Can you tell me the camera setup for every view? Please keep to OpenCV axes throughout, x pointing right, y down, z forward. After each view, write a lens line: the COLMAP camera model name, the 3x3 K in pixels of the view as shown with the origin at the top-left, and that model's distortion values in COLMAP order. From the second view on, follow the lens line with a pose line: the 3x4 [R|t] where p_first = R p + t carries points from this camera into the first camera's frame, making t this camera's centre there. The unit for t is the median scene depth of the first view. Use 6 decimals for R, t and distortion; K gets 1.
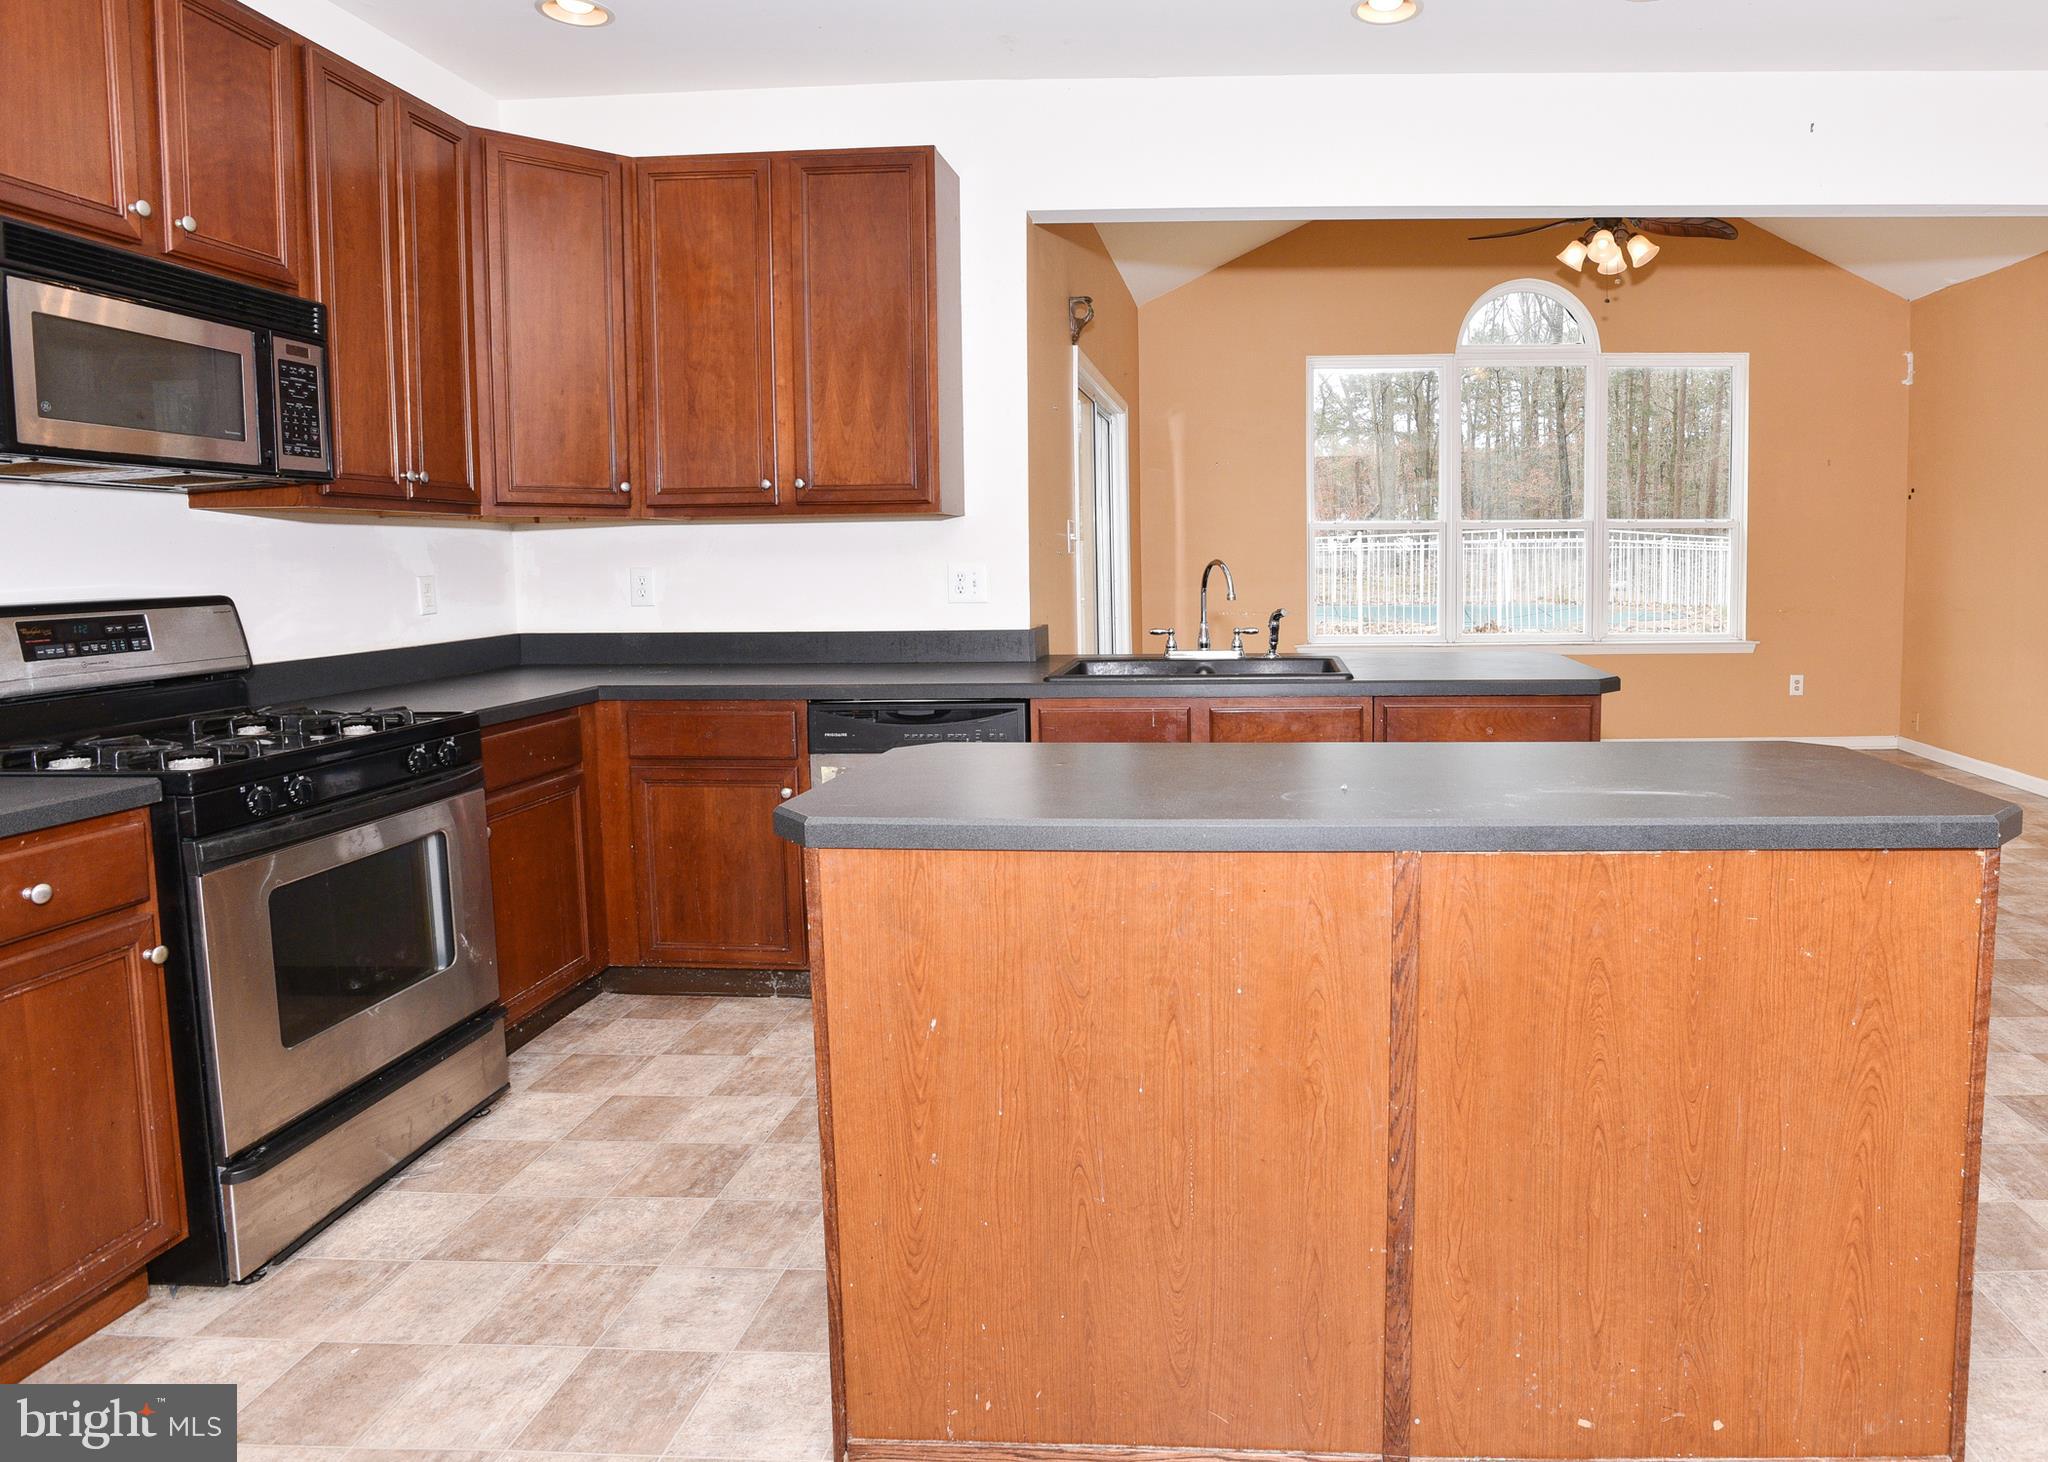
lens RADIAL K [[1210.4, 0, 1217.8], [0, 1210.4, 640.8], [0, 0, 1]] dist [-0.068519, 0.024258]
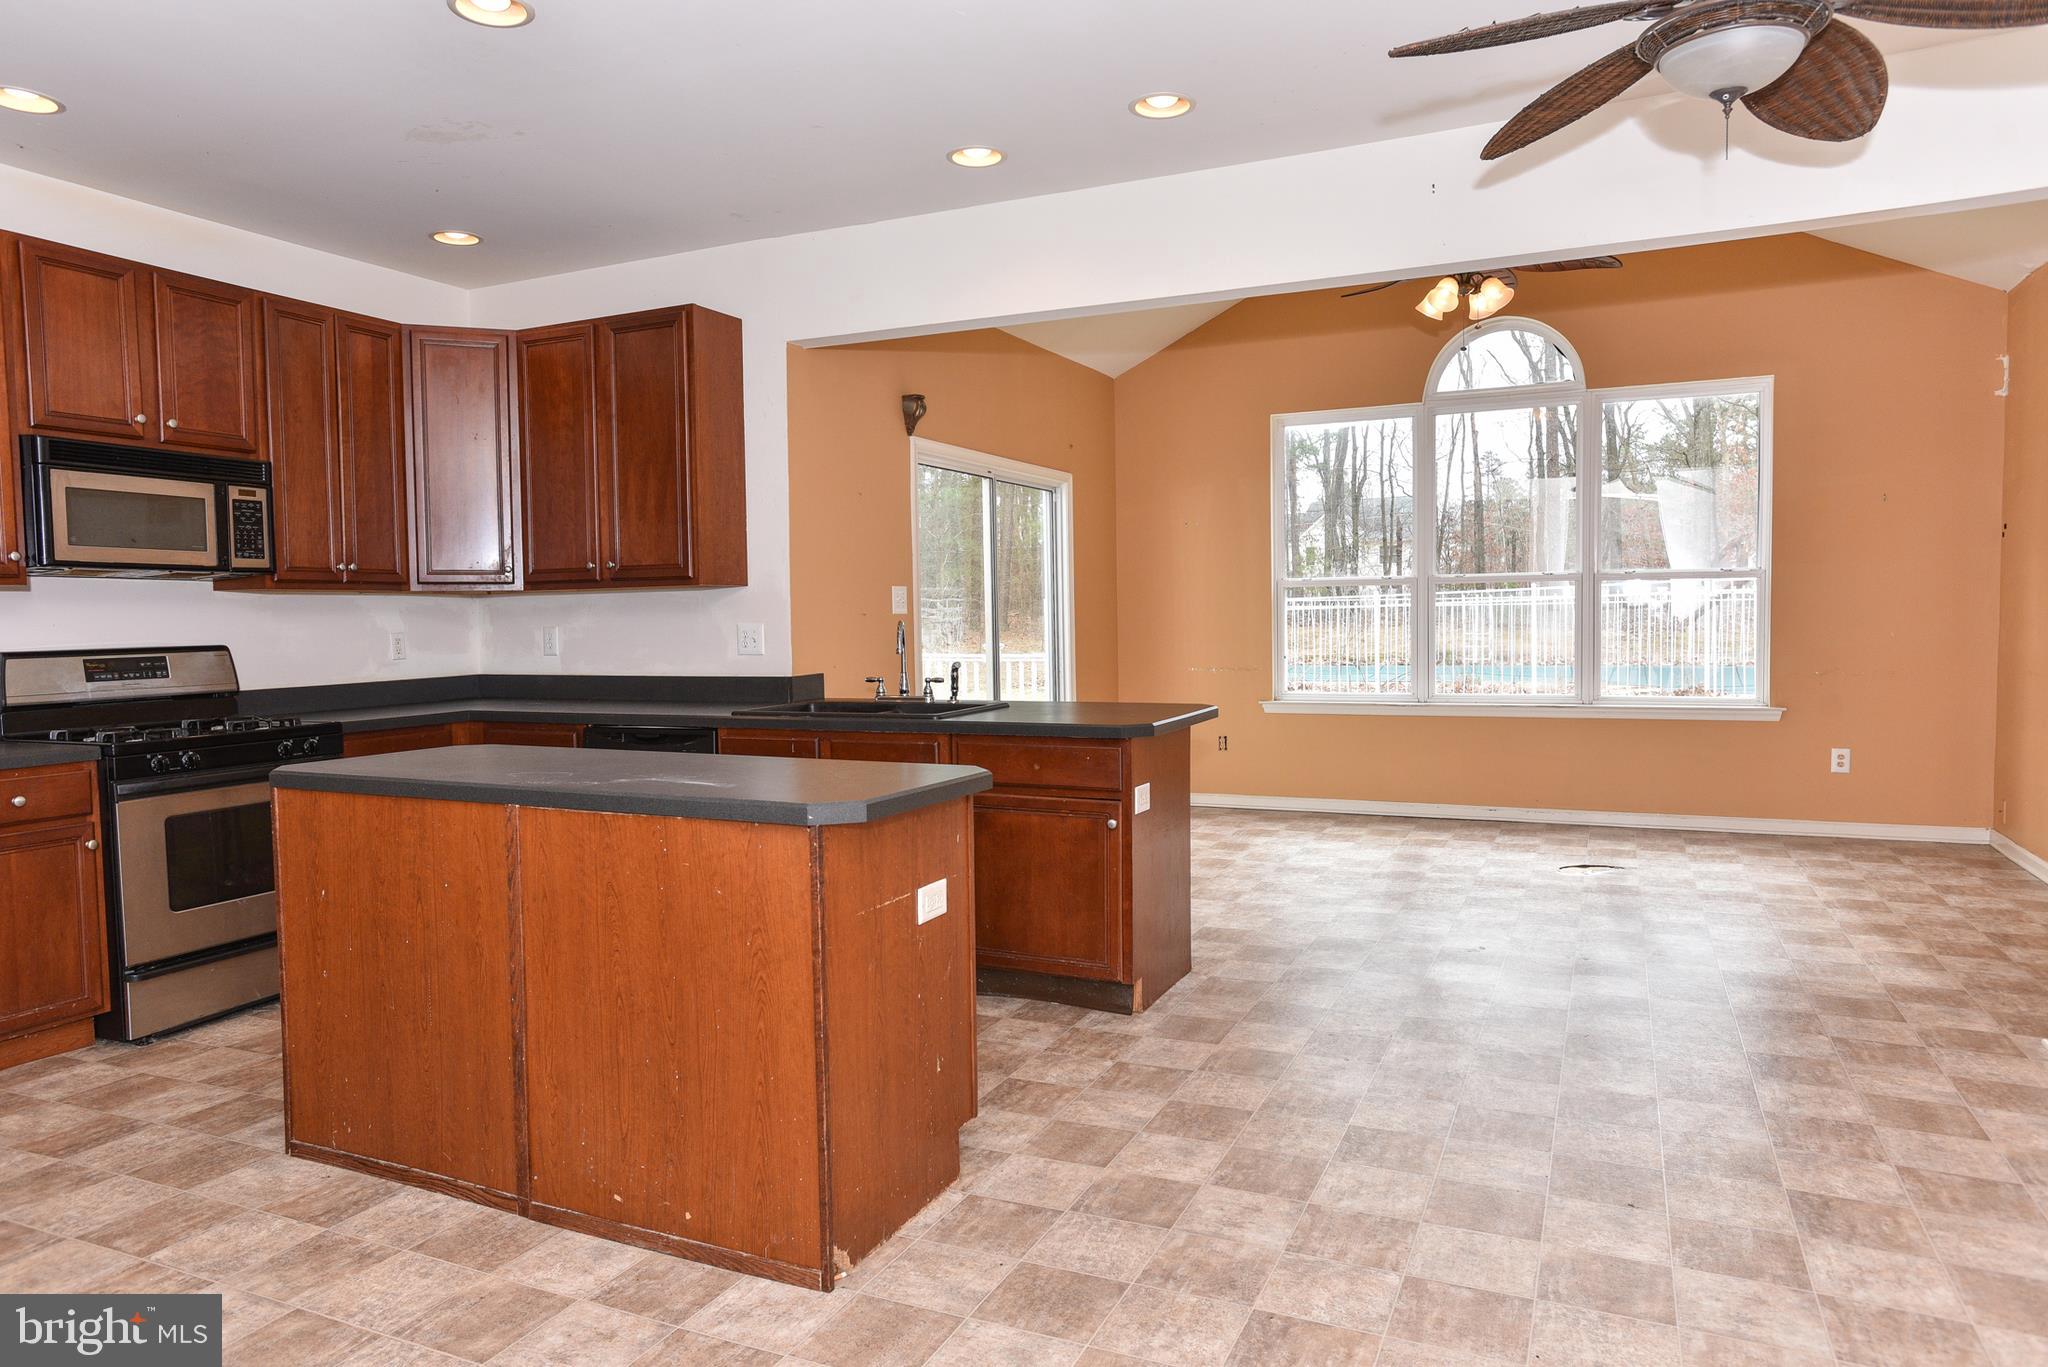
lens RADIAL K [[1296.2, 0, 1019.3], [0, 1296.2, 680.6], [0, 0, 1]] dist [-0.048739, 0.055118]
pose [[0.920208, 0.014954, -0.391145, 0.908855], [-0.020726, 0.999730, -0.010540, 0.006314], [0.390882, 0.017806, 0.920269, -0.209458]]
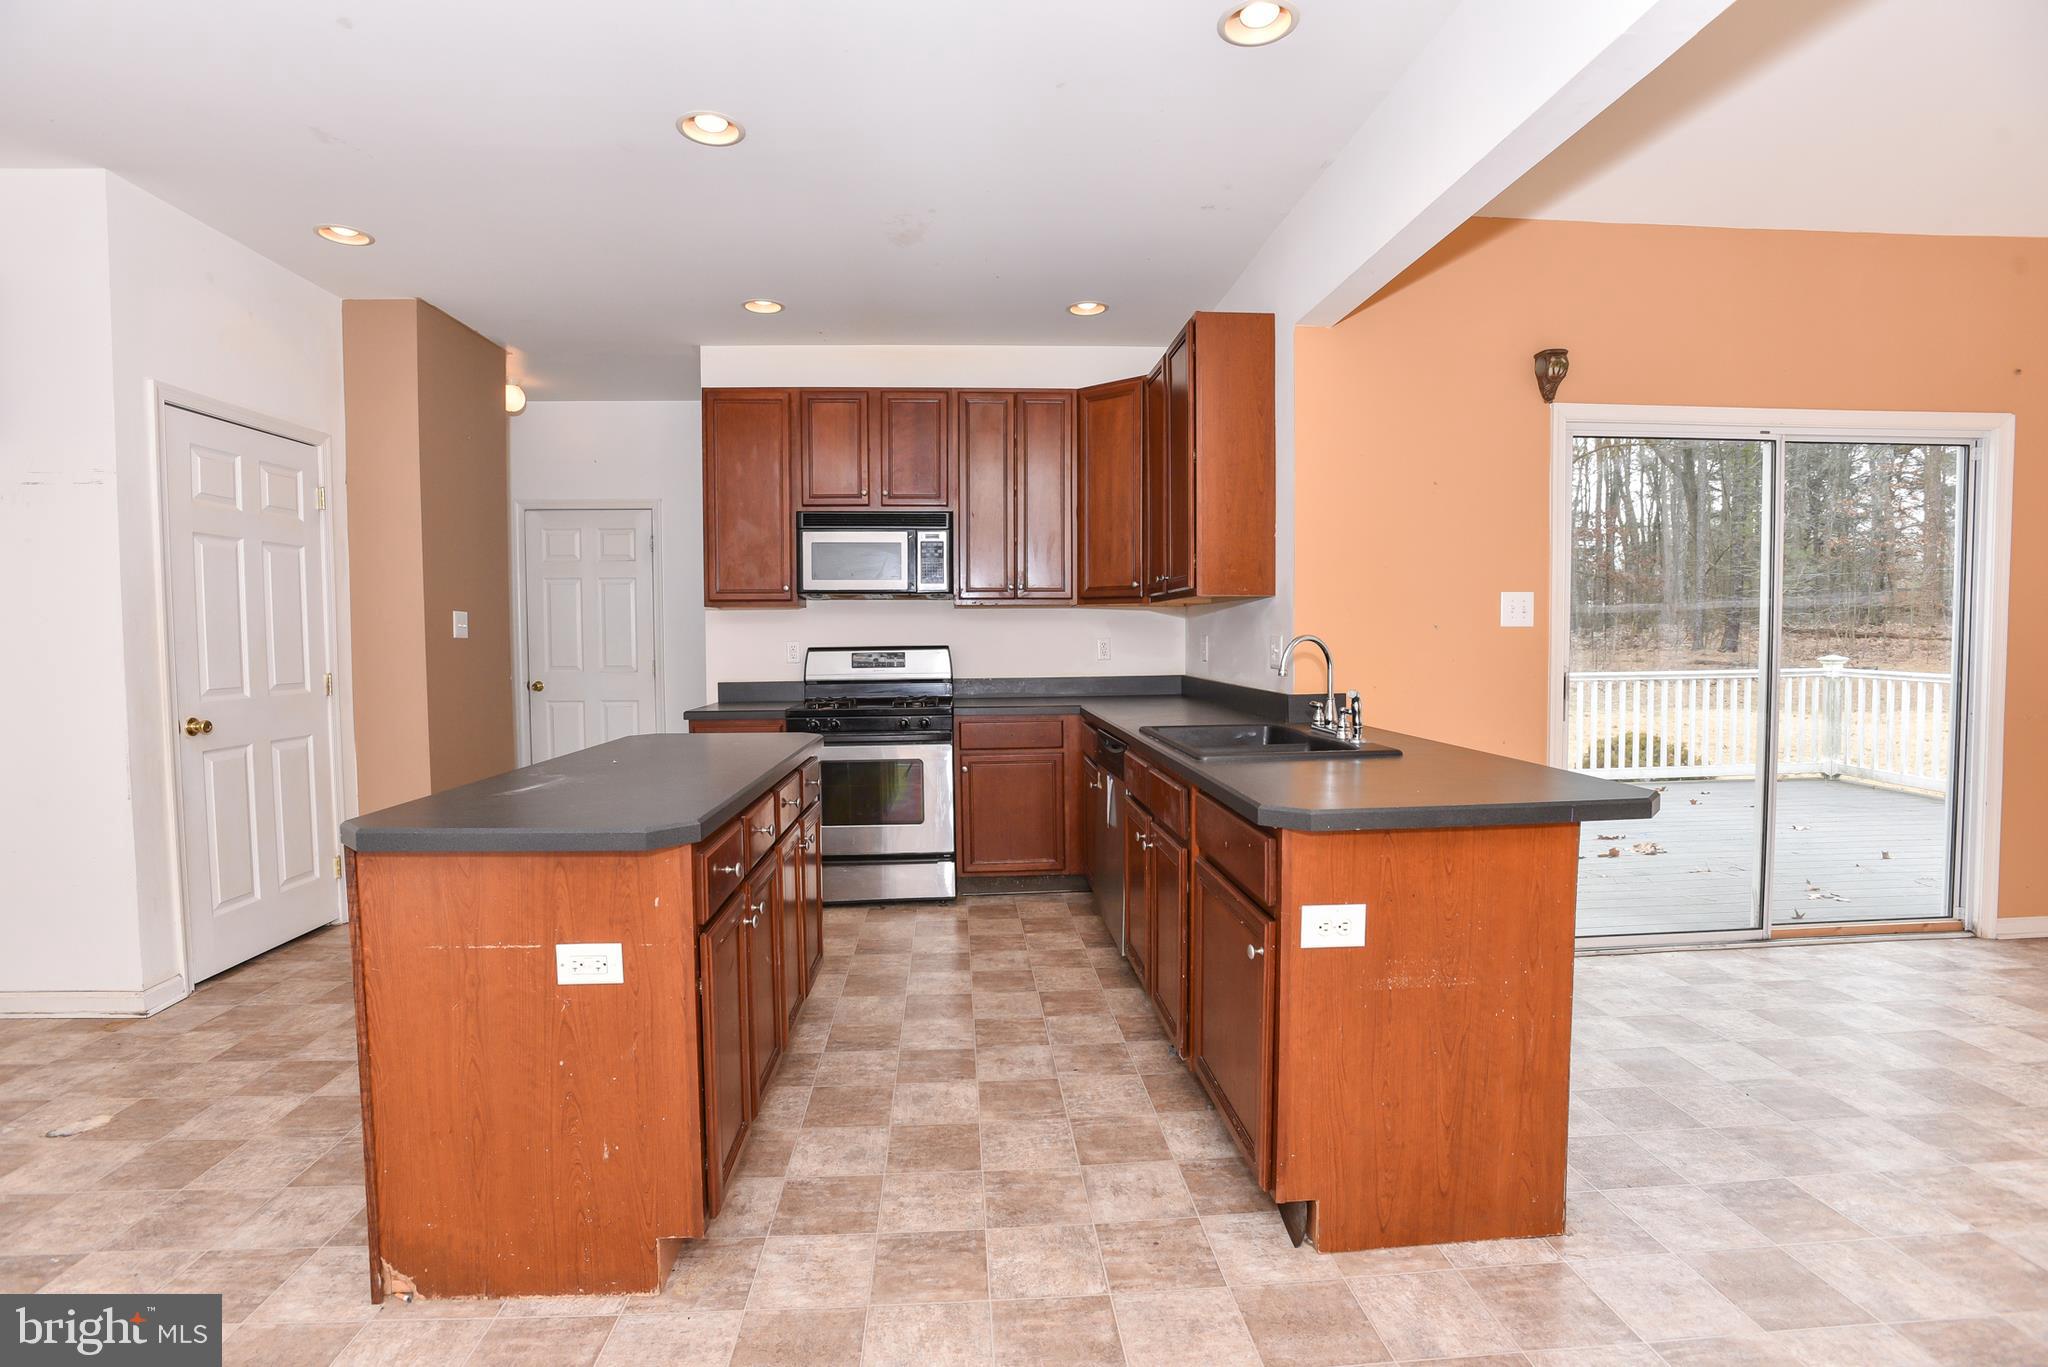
lens RADIAL K [[987.7, 0, 1015.8], [0, 987.7, 682.1], [0, 0, 1]] dist [-0.071398, 0.027973]
pose [[0.098863, 0.057198, -0.993456, 1.142738], [-0.064256, 0.996630, 0.050986, -0.080024], [0.993024, 0.058795, 0.102205, 1.012738]]
